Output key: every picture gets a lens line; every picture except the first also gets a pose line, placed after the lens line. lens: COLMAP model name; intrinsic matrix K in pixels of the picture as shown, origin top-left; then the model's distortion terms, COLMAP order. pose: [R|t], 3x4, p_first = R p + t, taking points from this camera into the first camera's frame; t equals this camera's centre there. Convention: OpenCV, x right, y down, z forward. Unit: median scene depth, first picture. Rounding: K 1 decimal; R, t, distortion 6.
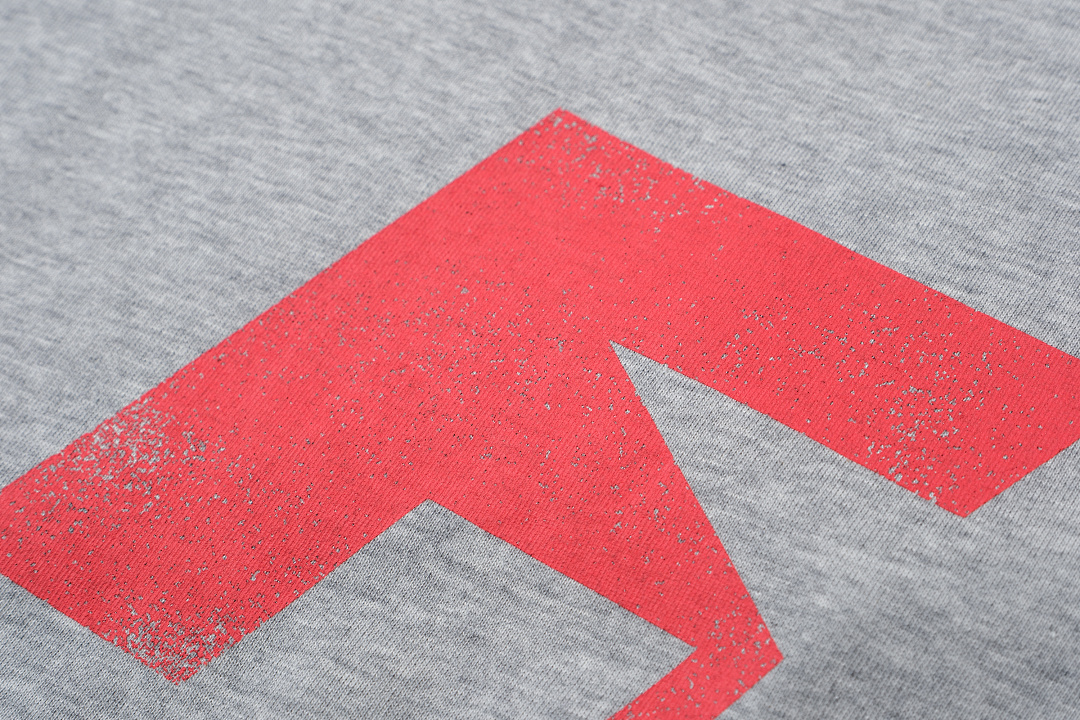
lens RADIAL K [[2079.1, 0, 542.5], [0, 2079.1, 359.2], [0, 0, 1]] dist [-0.043588, 0.000000]
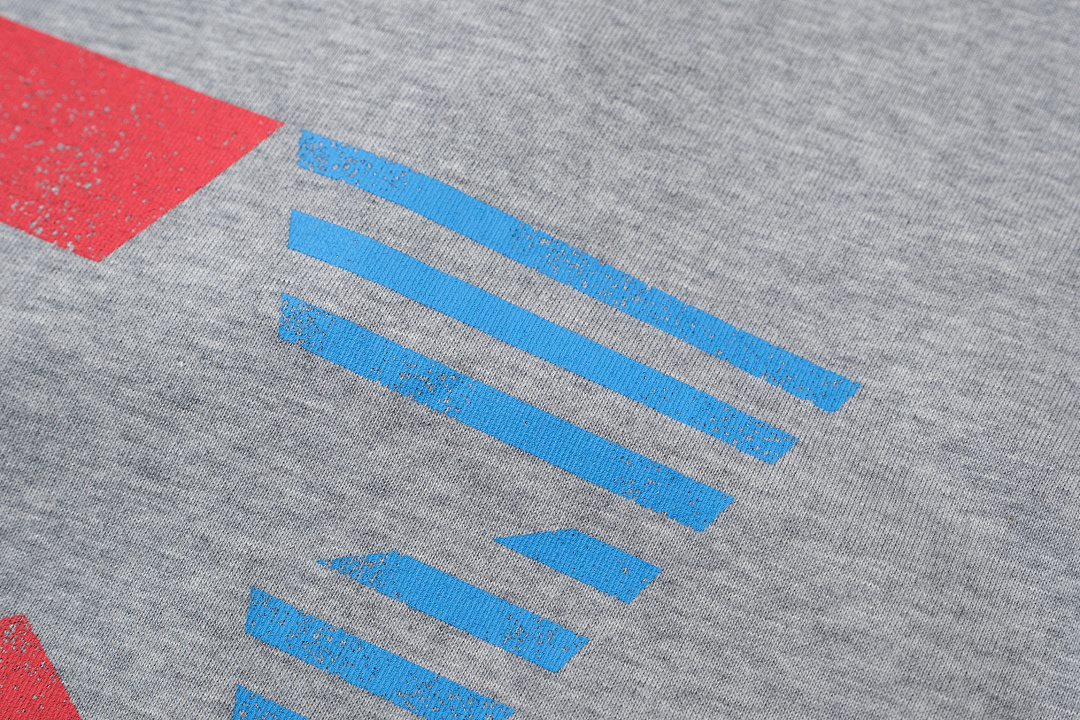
lens RADIAL K [[2079.1, 0, 541.3], [0, 2079.1, 366.0], [0, 0, 1]] dist [-0.043588, 0.000000]
pose [[0.994196, -0.096073, 0.048415, 0.332336], [0.095256, 0.995273, 0.018922, 0.117228], [-0.050004, -0.014201, 0.998648, -0.018602]]
